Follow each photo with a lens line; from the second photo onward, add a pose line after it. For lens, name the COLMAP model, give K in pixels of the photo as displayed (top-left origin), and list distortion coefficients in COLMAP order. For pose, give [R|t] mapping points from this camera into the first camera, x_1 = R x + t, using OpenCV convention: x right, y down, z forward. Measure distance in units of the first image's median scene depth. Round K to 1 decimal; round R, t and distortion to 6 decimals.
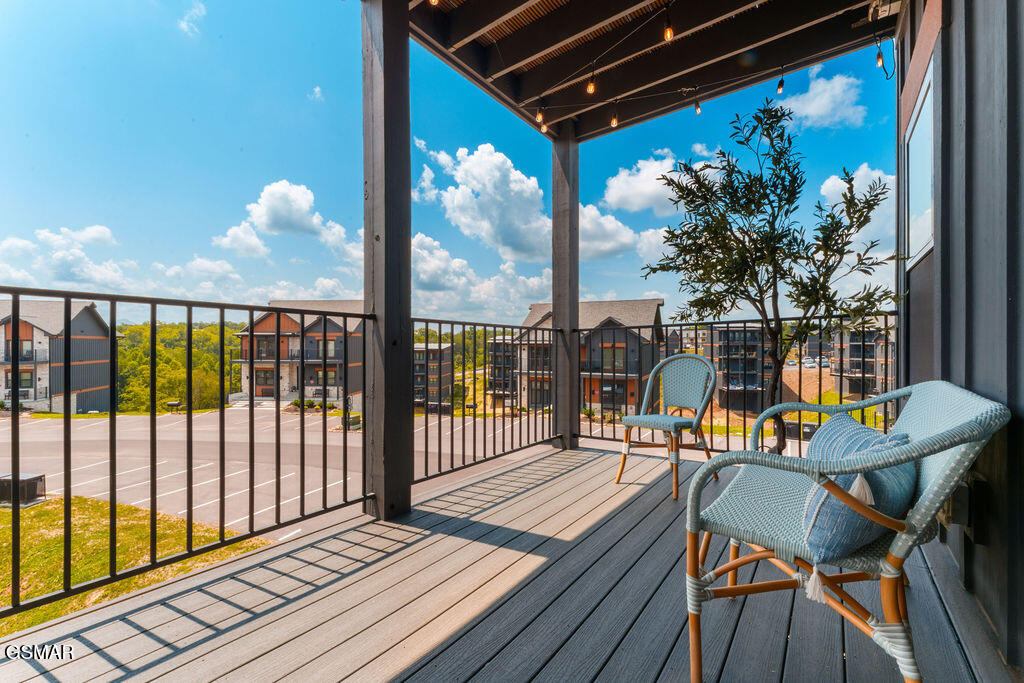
lens RADIAL K [[440.5, 0, 512.0], [0, 440.5, 341.5], [0, 0, 1]] dist [-0.001678, -0.000113]
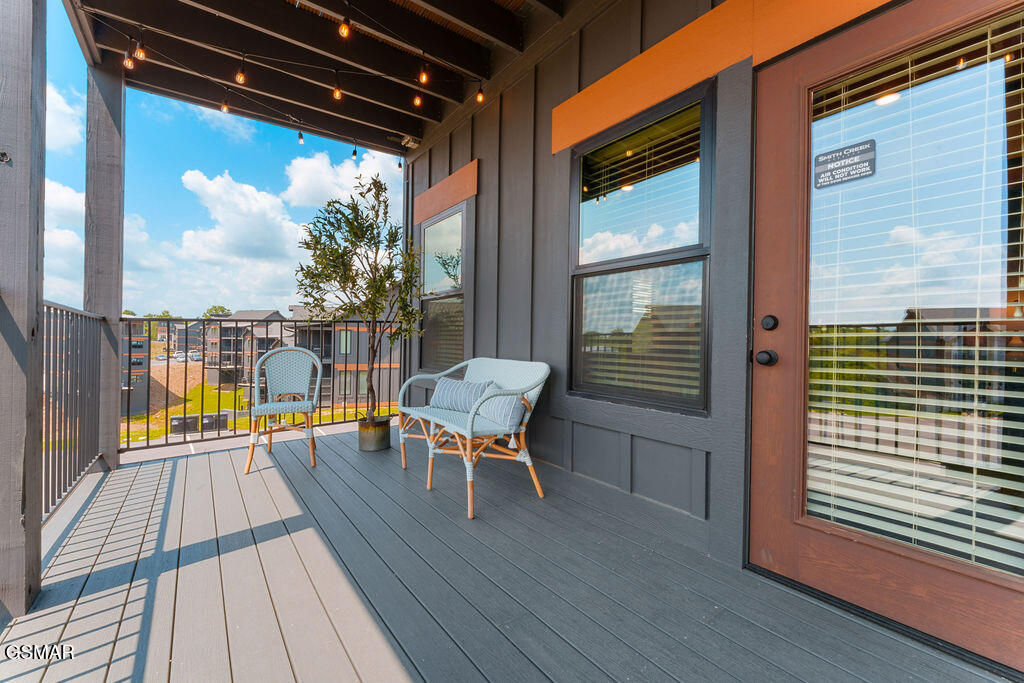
lens RADIAL K [[419.3, 0, 512.0], [0, 419.3, 341.5], [0, 0, 1]] dist [-0.000824, -0.000079]
pose [[0.294992, 0.002967, 0.955495, -0.638043], [-0.015567, 0.999877, 0.001701, 0.001044], [-0.955373, -0.015376, 0.295002, 0.152518]]
